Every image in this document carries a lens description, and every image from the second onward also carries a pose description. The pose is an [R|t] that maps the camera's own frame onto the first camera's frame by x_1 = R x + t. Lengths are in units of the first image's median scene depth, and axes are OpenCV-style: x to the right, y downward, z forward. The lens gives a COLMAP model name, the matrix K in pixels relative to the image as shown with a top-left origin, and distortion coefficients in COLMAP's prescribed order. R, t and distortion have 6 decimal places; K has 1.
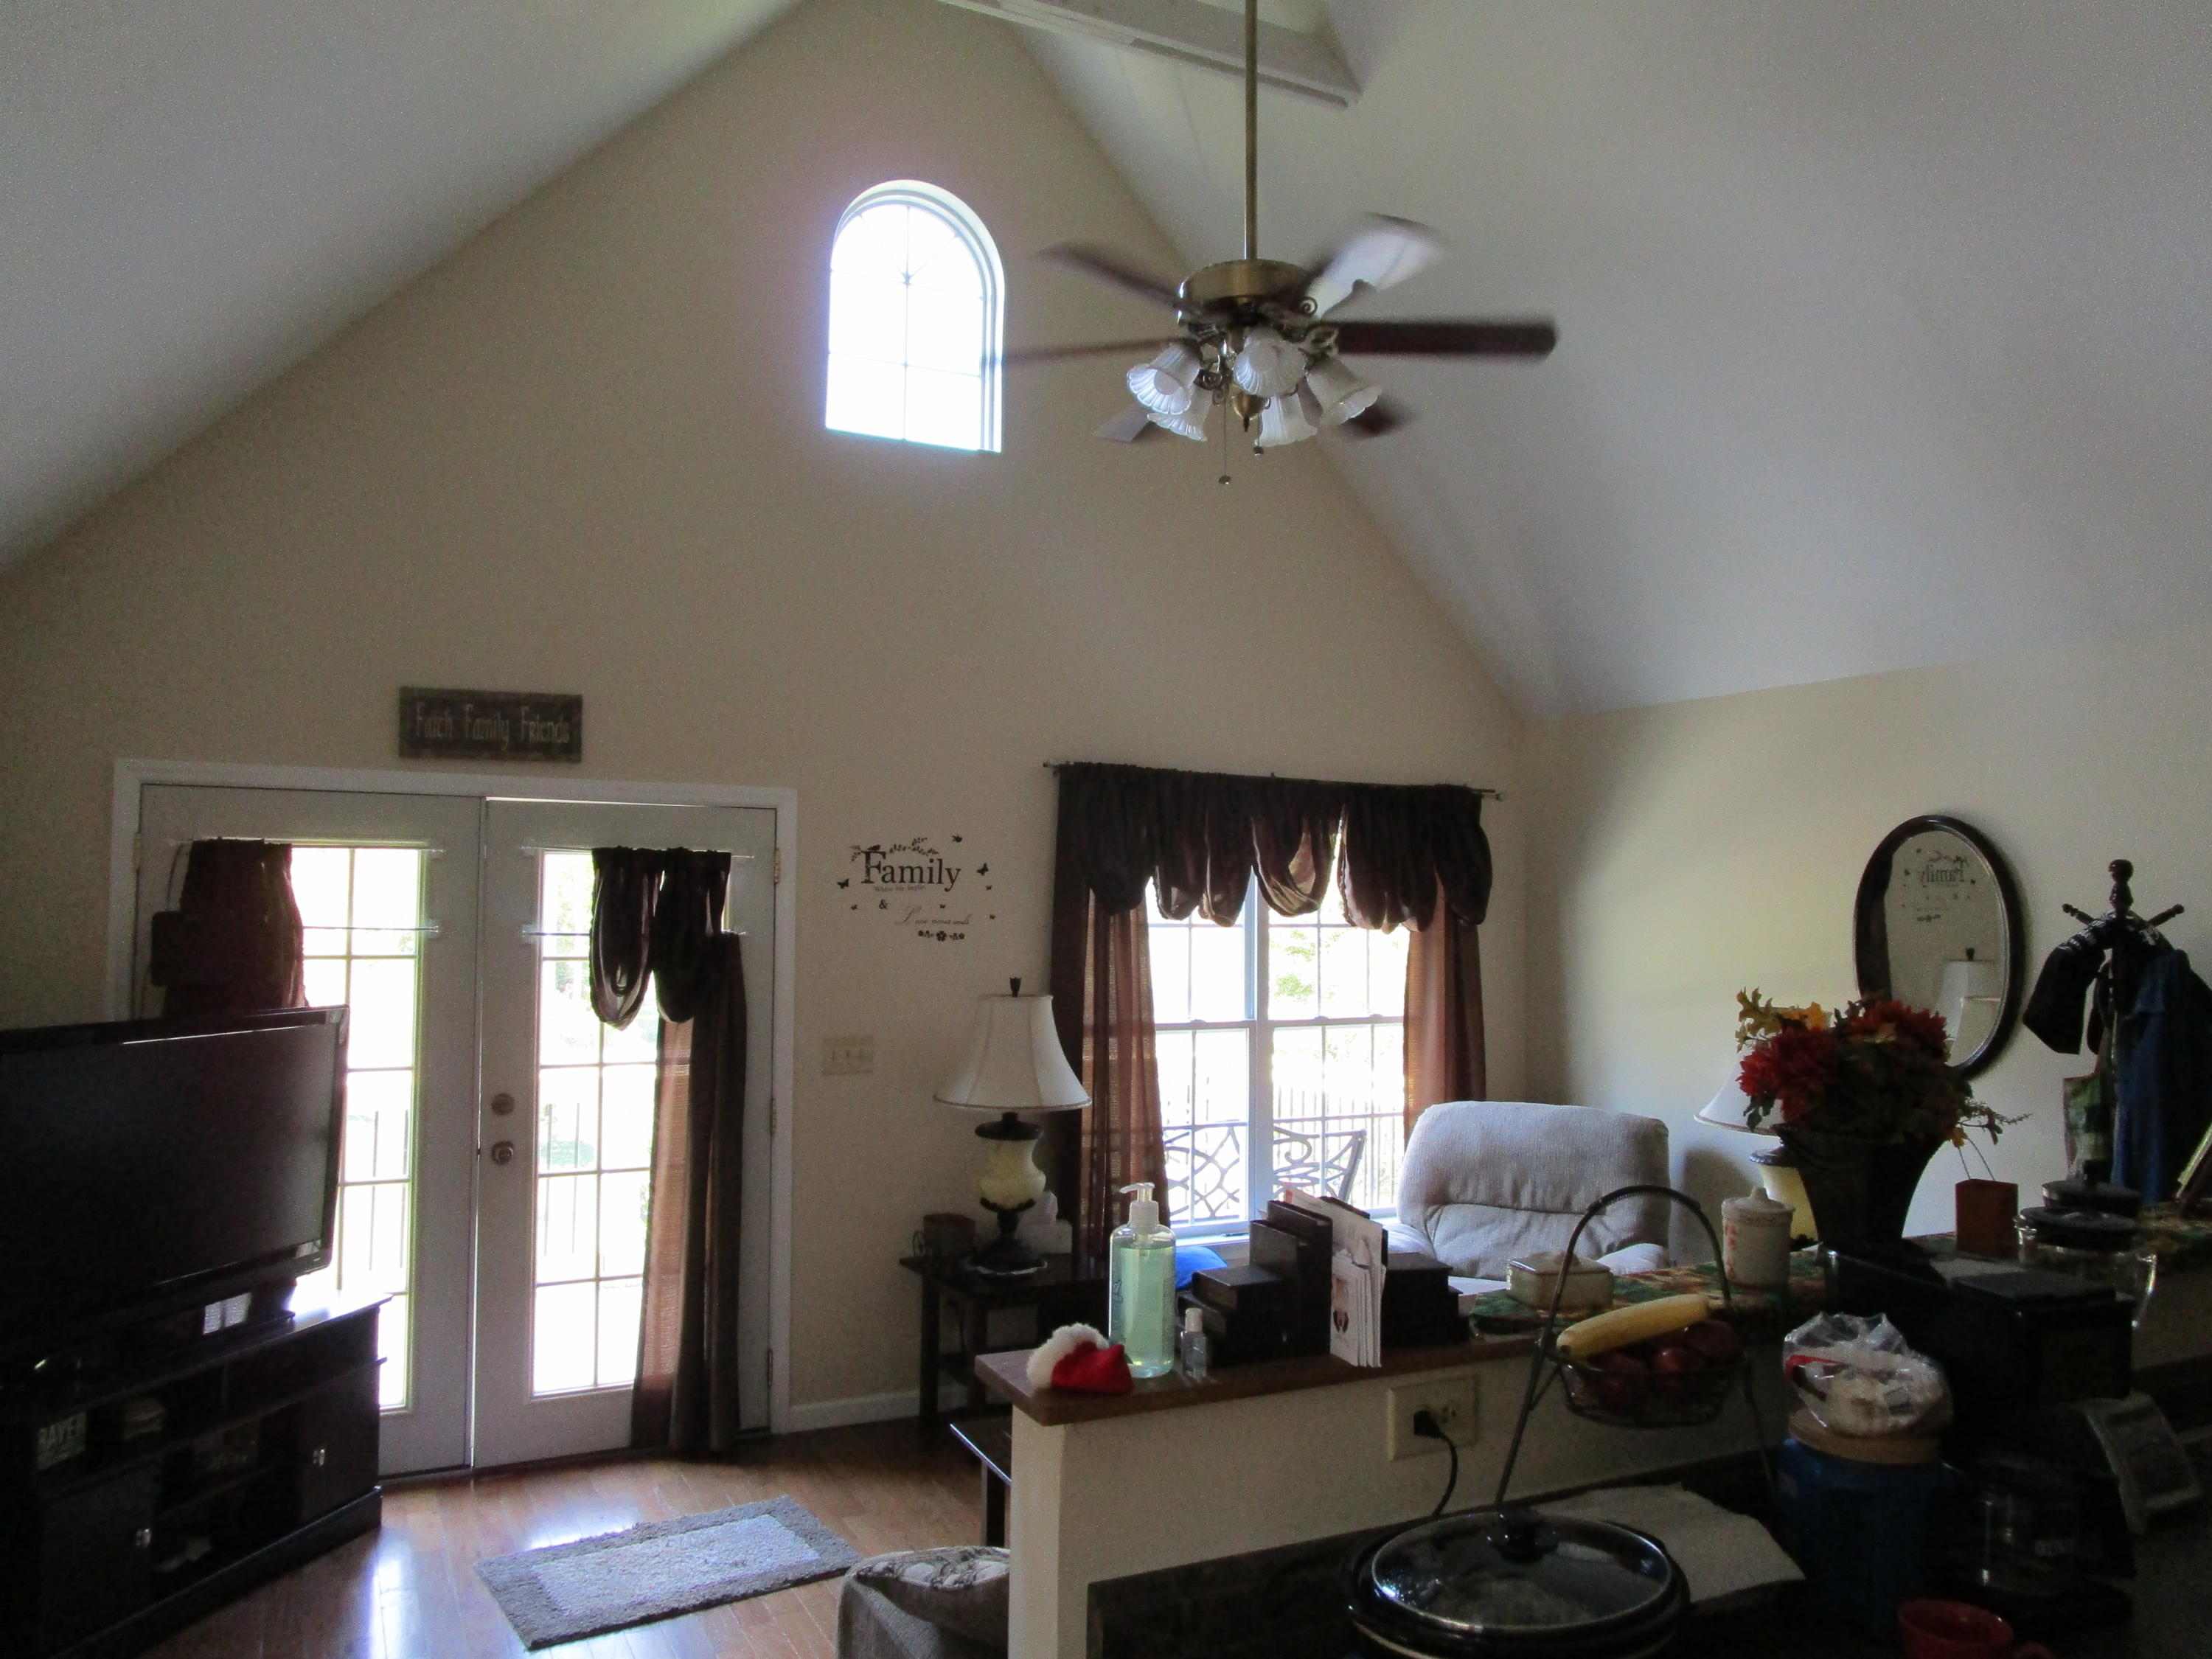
lens RADIAL K [[1580.9, 0, 1106.5], [0, 1580.9, 820.6], [0, 0, 1]] dist [-0.017789, 0.001171]
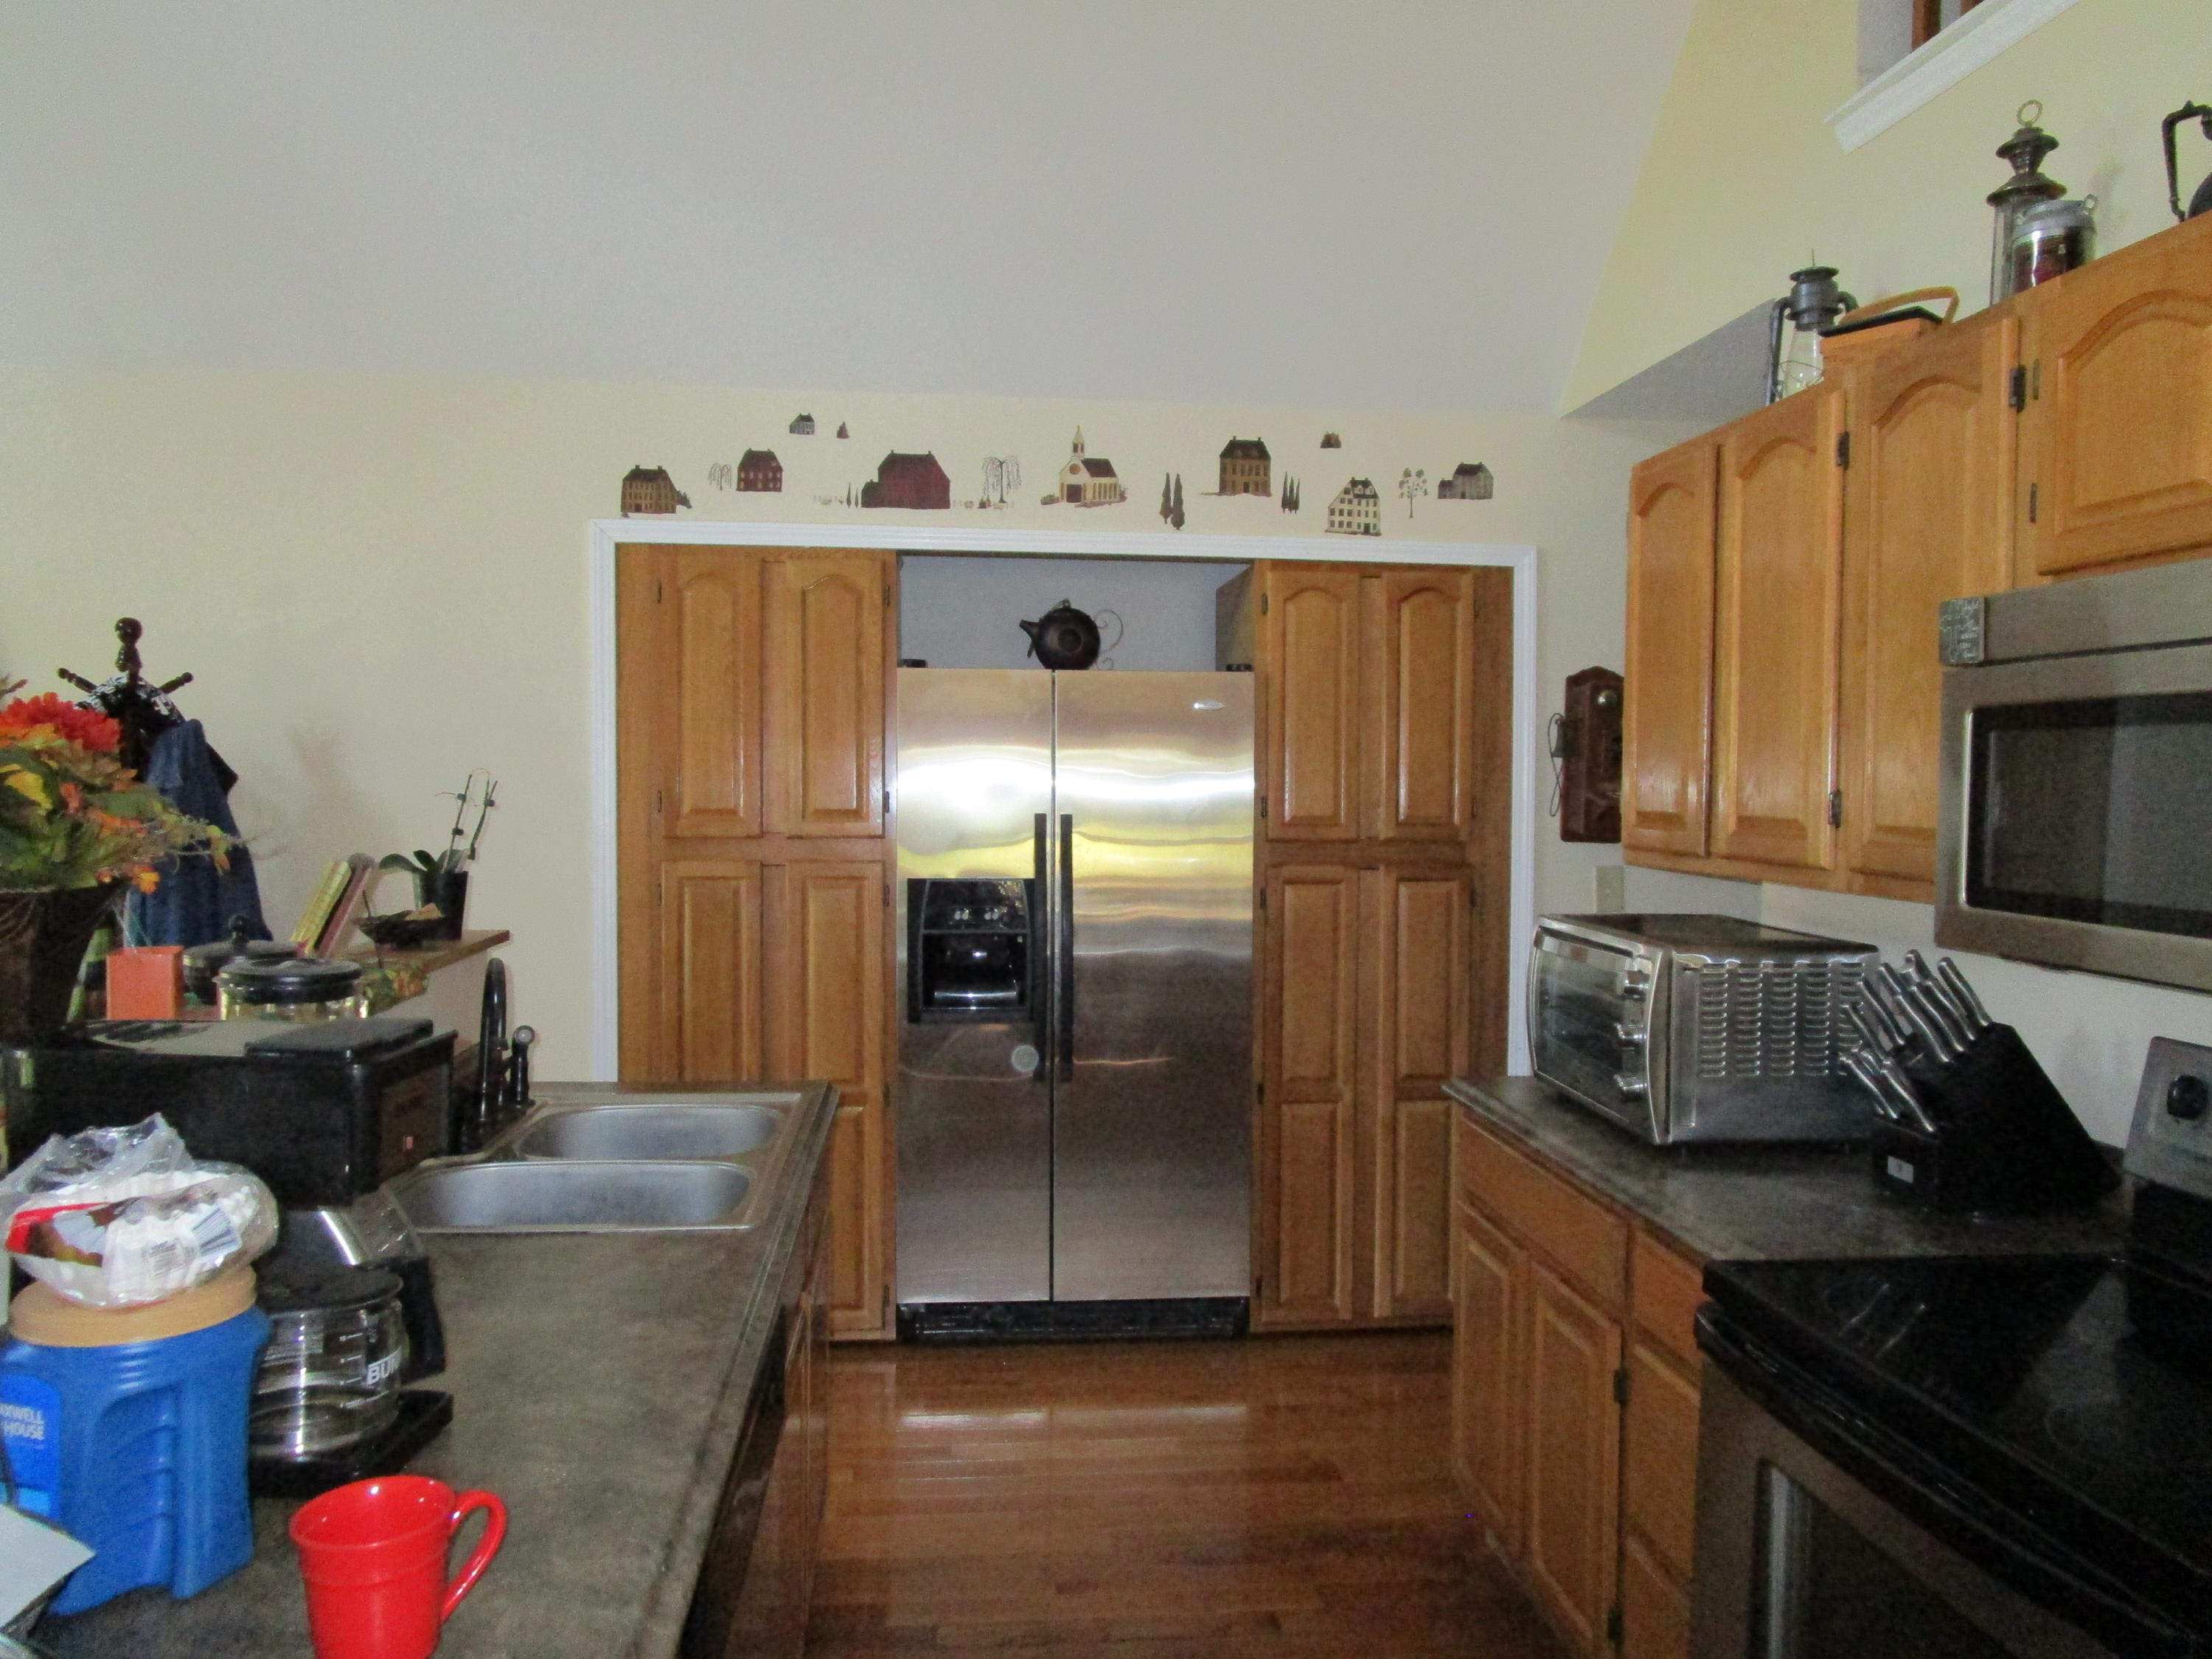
lens RADIAL K [[1580.9, 0, 1106.5], [0, 1580.9, 820.6], [0, 0, 1]] dist [-0.017789, 0.001171]
pose [[0.344685, -0.039304, 0.937895, 0.020561], [-0.048322, 0.997056, 0.059542, 0.131500], [-0.937474, -0.065844, 0.341770, 0.406965]]
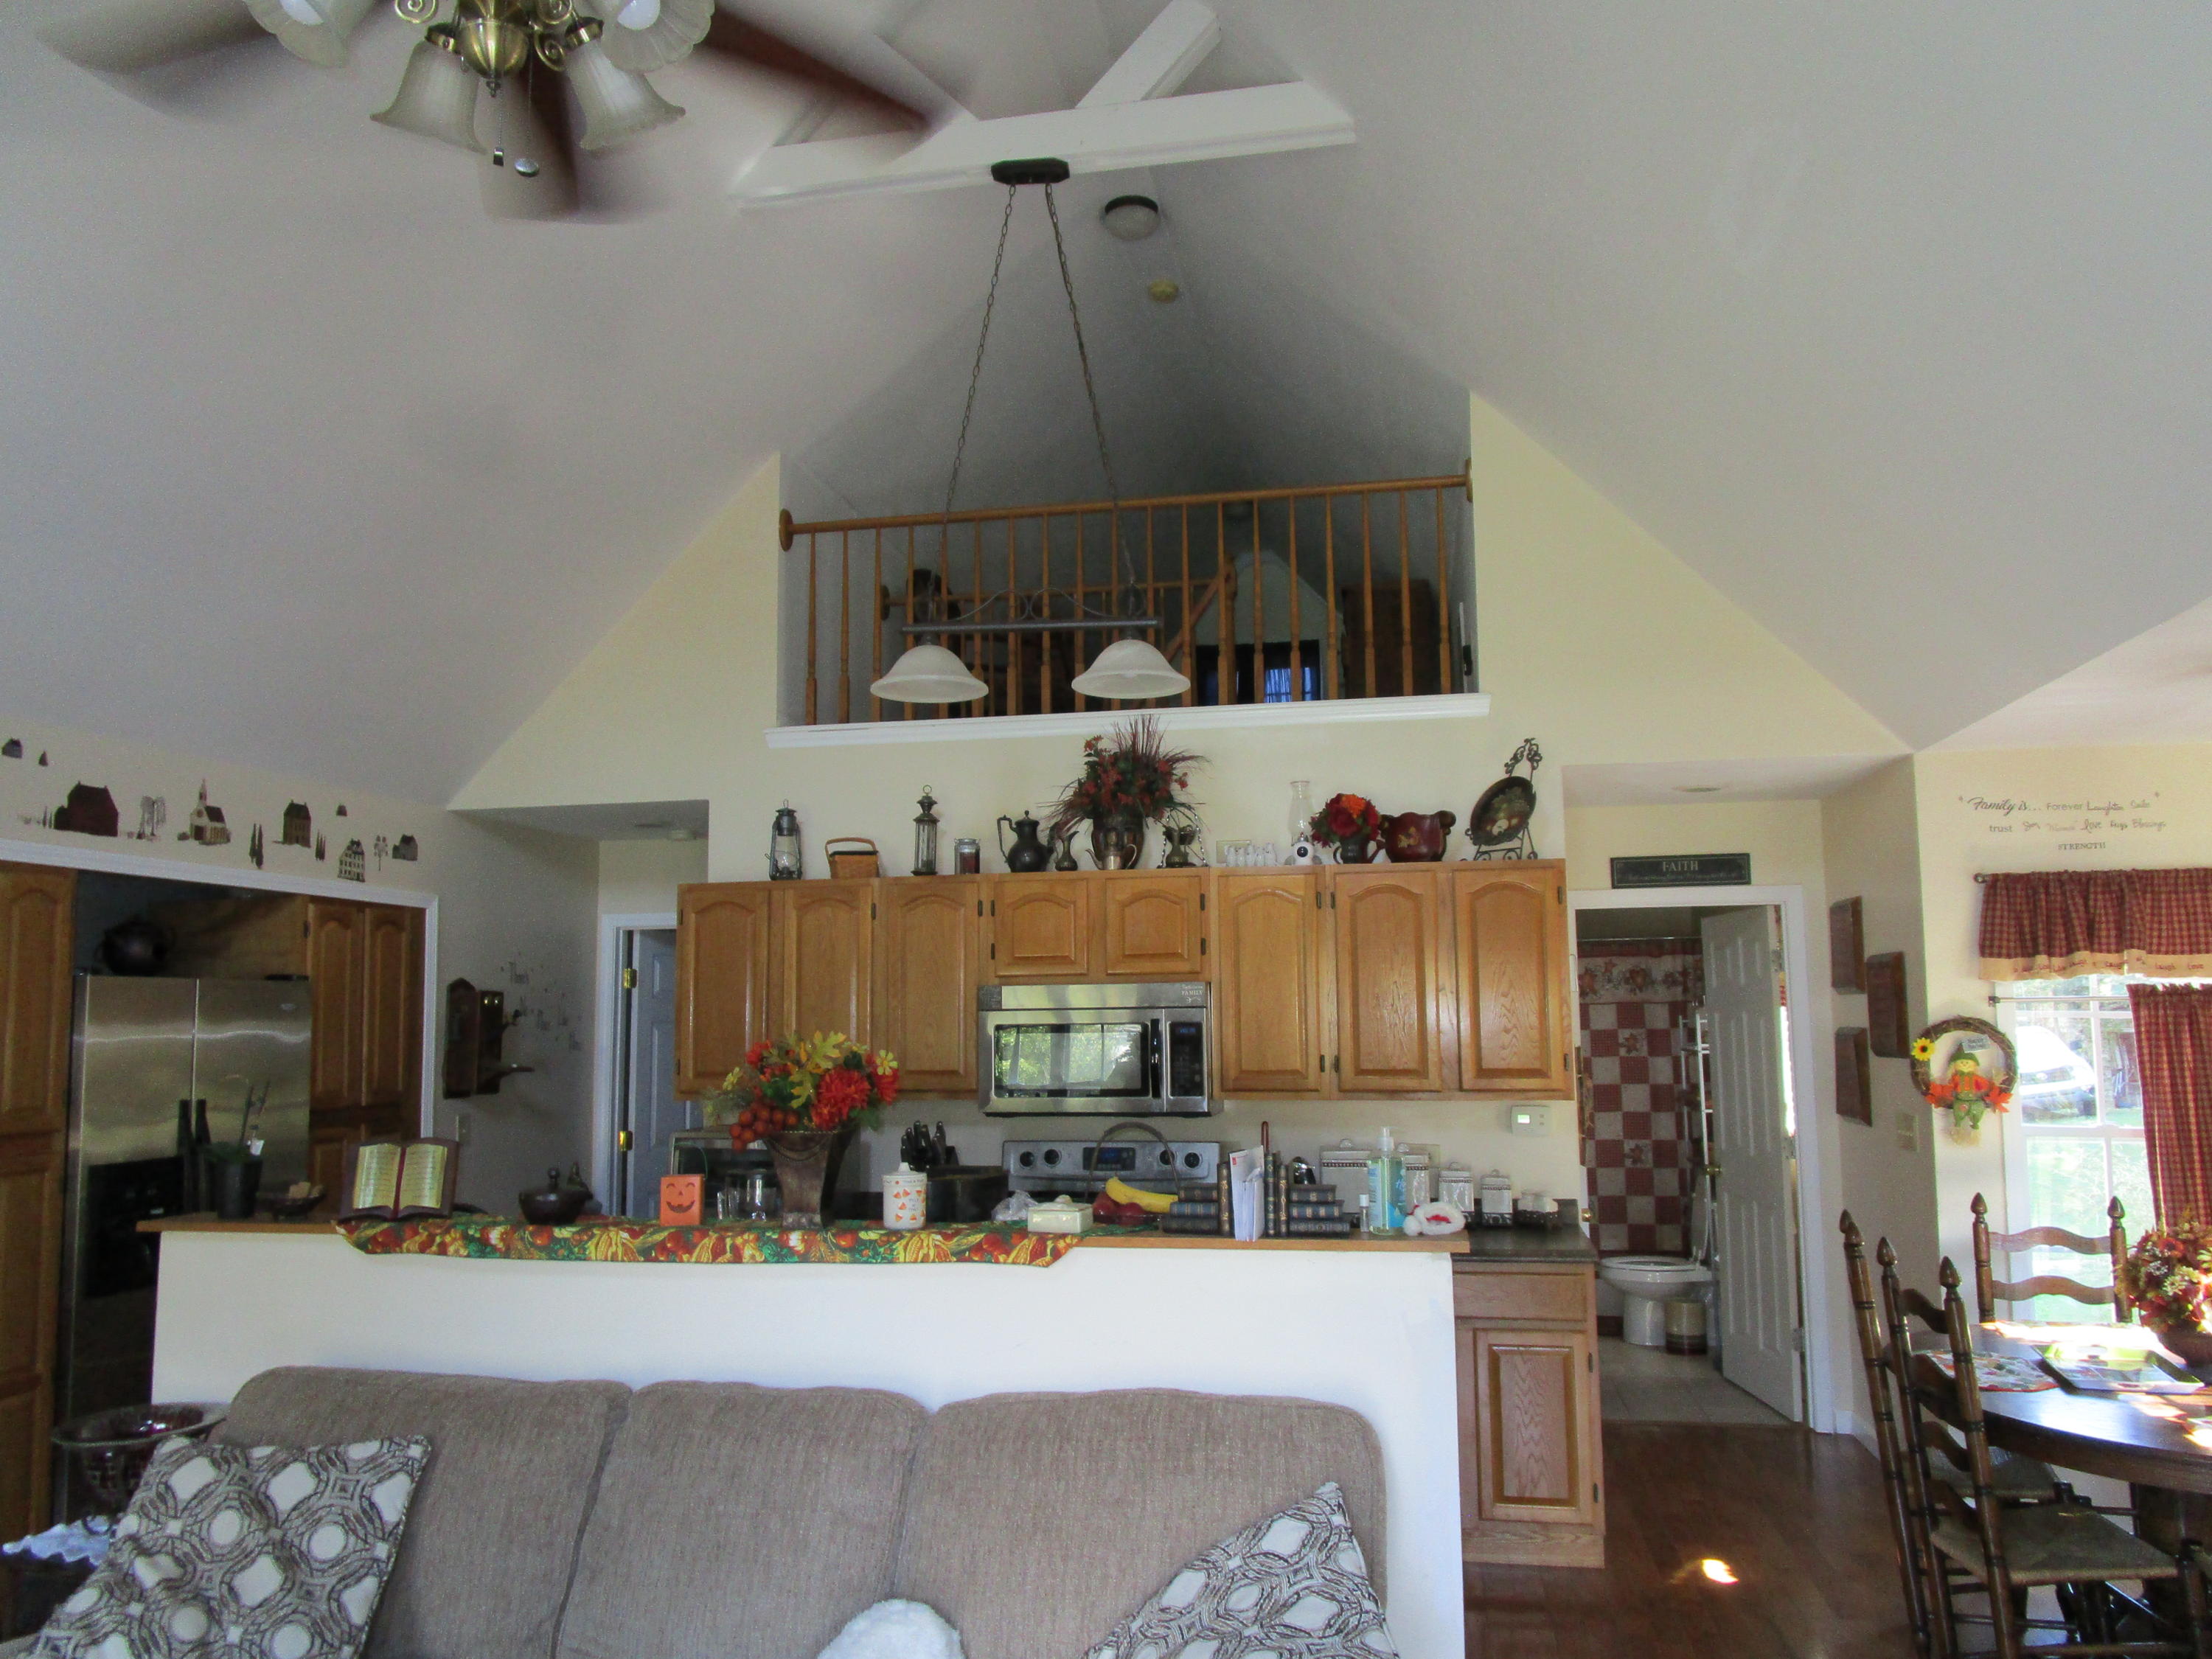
lens RADIAL K [[1580.9, 0, 1106.5], [0, 1580.9, 820.6], [0, 0, 1]] dist [-0.017789, 0.001171]
pose [[-0.798369, 0.074846, 0.597499, -0.242798], [-0.021598, 0.988048, -0.152628, 0.142856], [-0.601781, -0.134758, -0.787210, 1.091772]]
